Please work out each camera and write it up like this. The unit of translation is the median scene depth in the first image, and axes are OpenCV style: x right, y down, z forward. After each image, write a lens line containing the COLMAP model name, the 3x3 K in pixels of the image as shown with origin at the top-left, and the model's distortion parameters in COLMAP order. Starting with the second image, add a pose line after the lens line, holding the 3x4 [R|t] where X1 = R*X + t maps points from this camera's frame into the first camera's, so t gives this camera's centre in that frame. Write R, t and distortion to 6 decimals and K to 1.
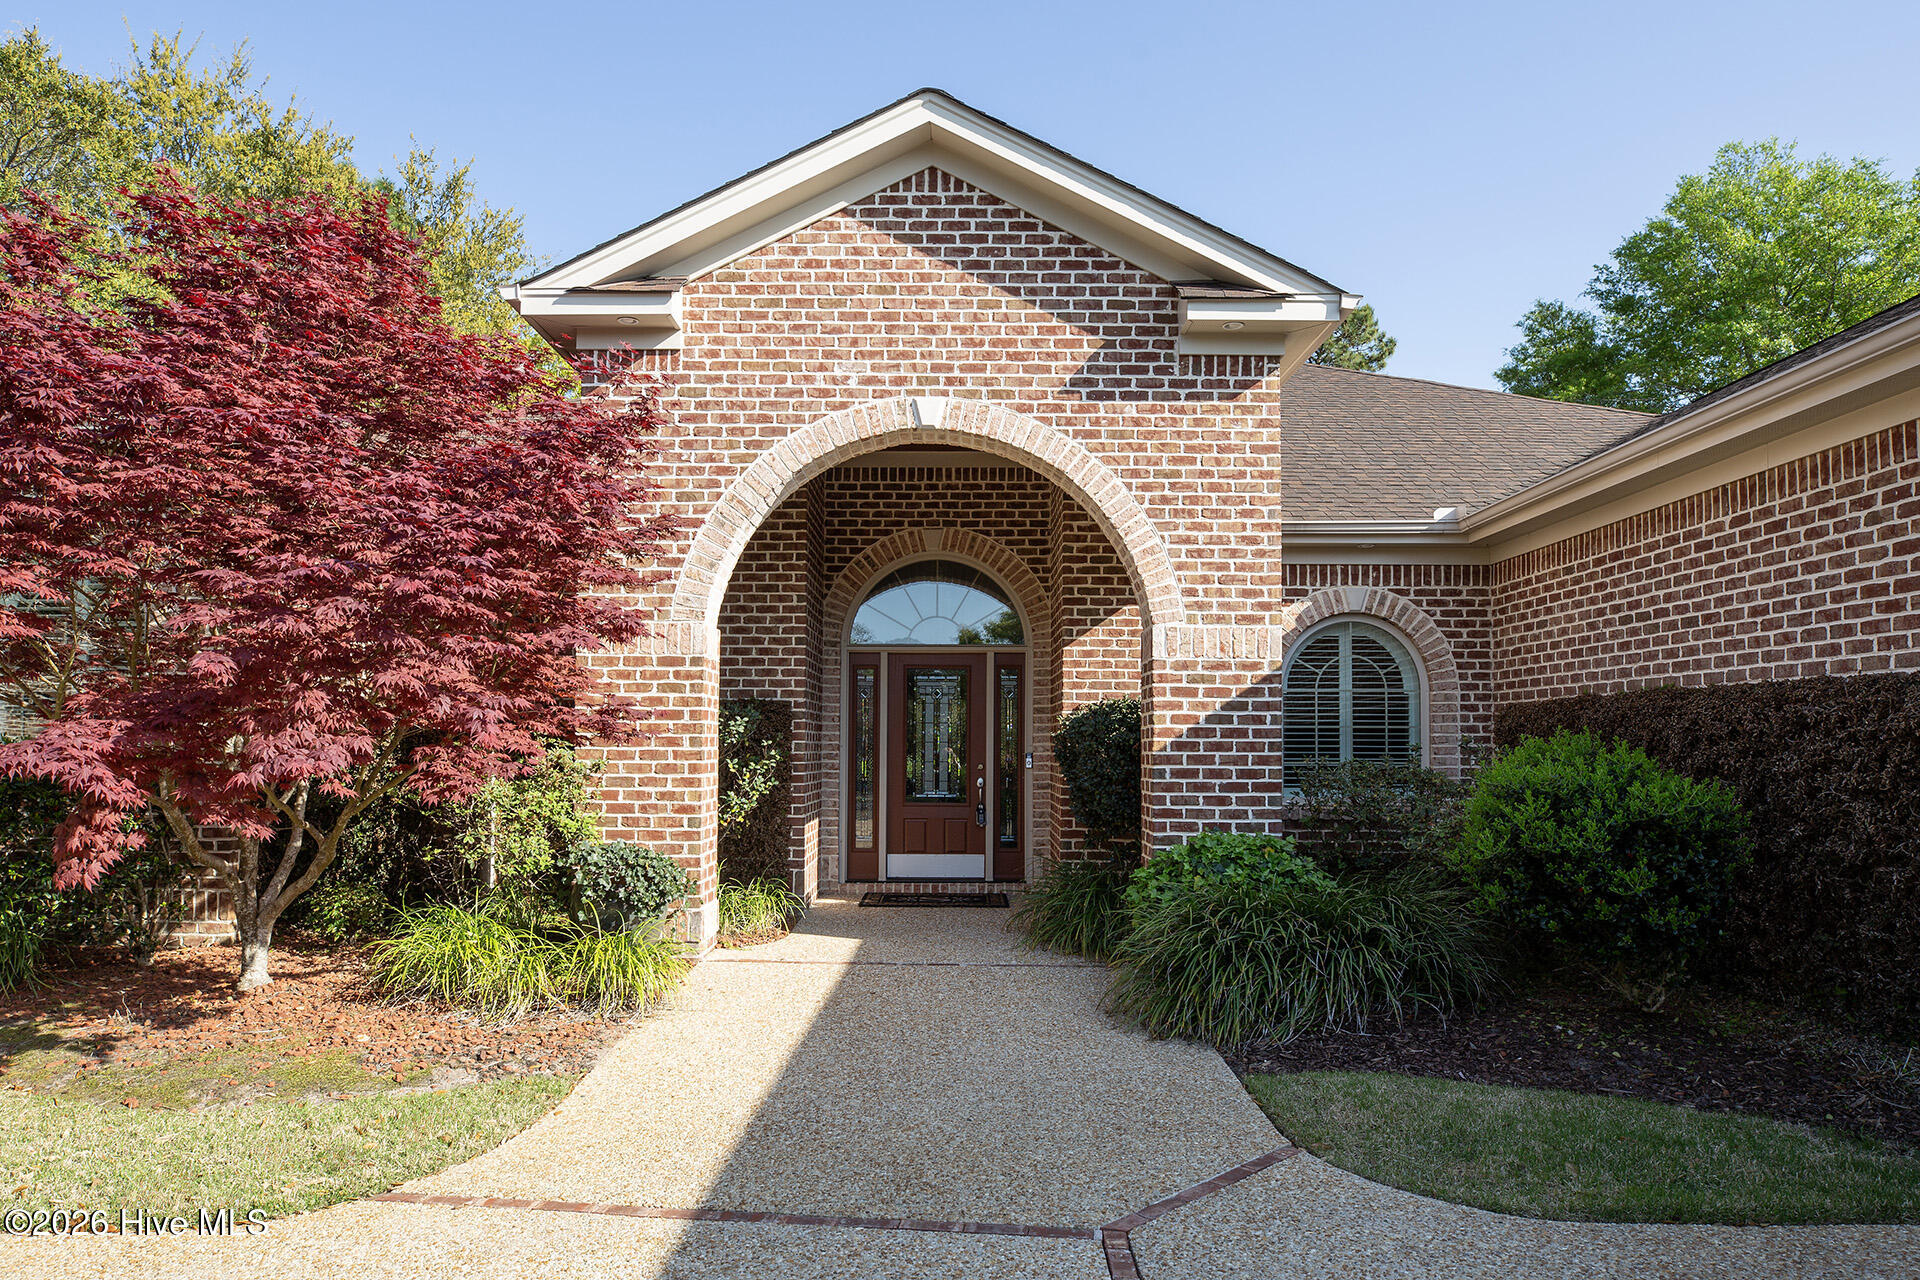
lens RADIAL K [[1121.6, 0, 960.0], [0, 1121.6, 640.0], [0, 0, 1]] dist [0.133090, 0.000134]
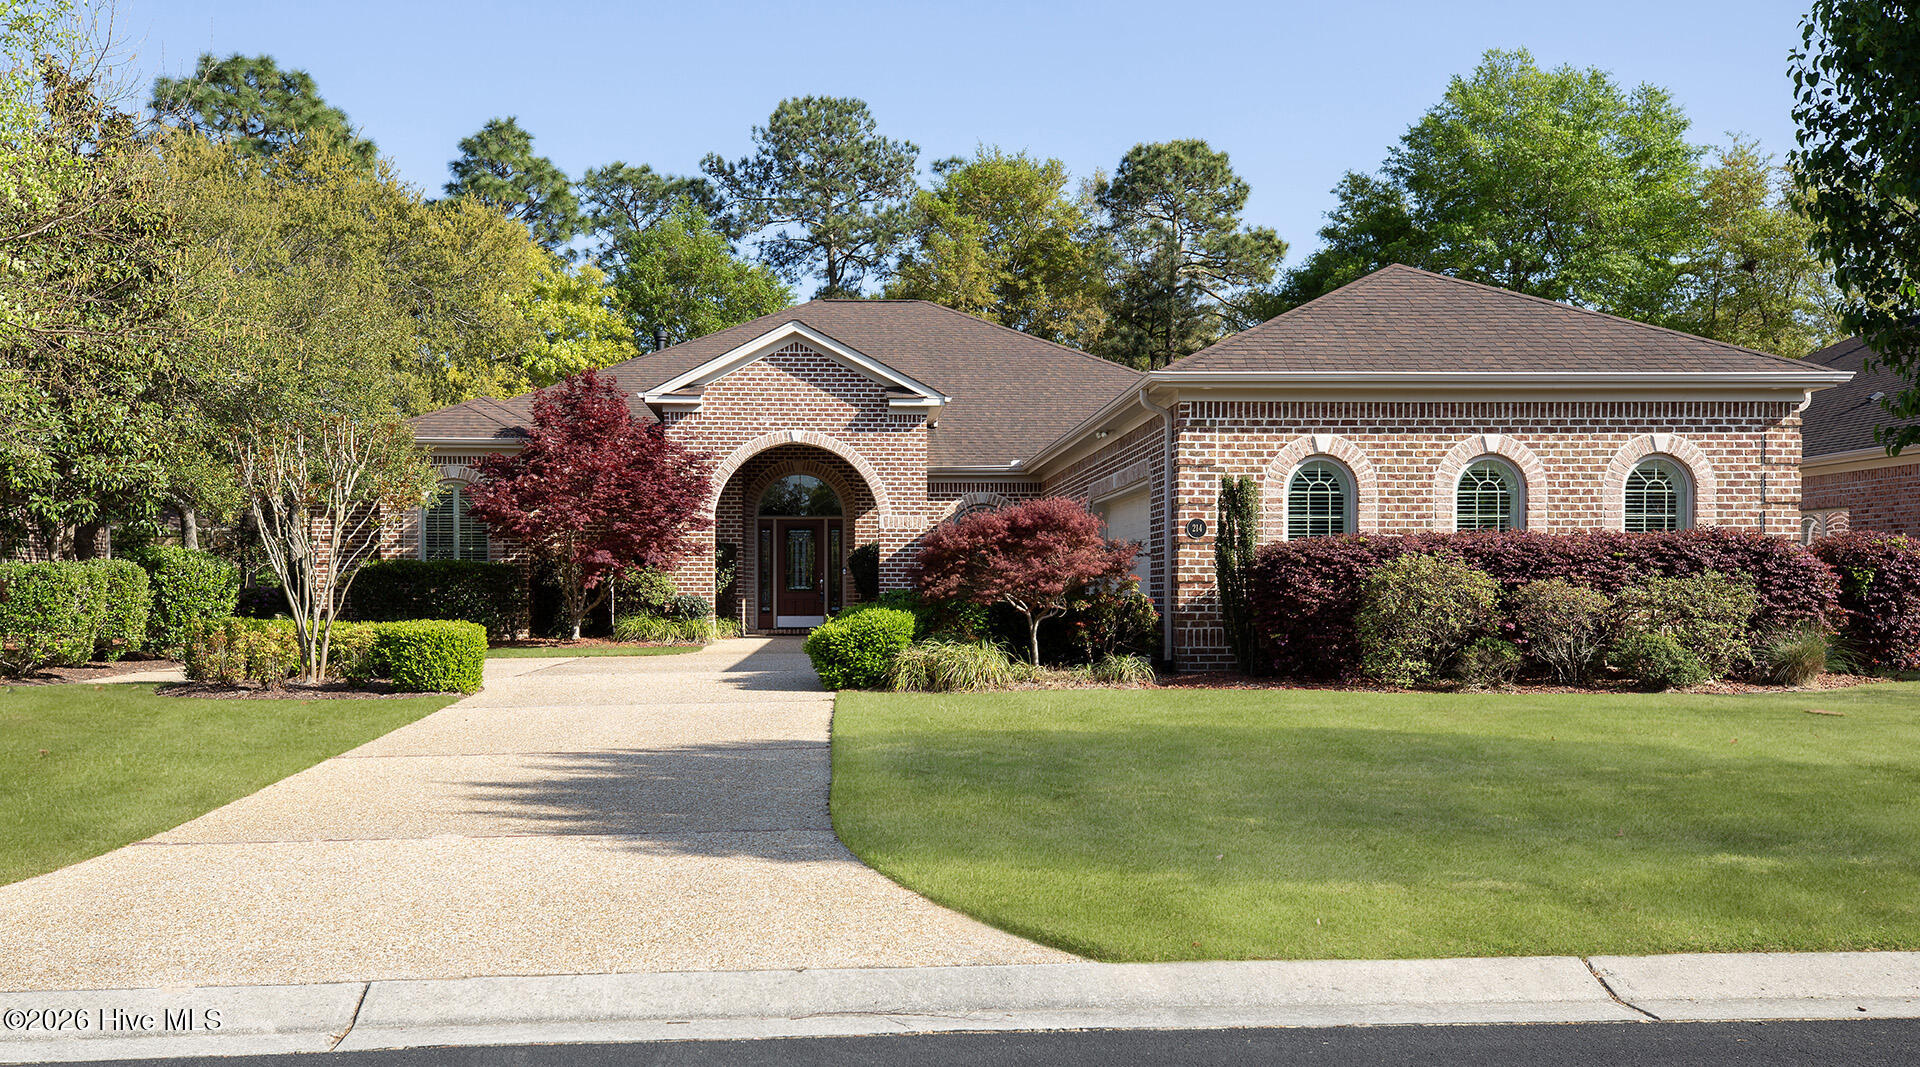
lens RADIAL K [[1707.1, 0, 960.0], [0, 1707.1, 533.5], [0, 0, 1]] dist [0.002070, 0.000905]
pose [[0.998197, -0.004572, 0.059848, 0.108469], [0.000932, 0.998156, 0.060699, -0.199249], [-0.060015, -0.060534, 0.996360, -2.807094]]
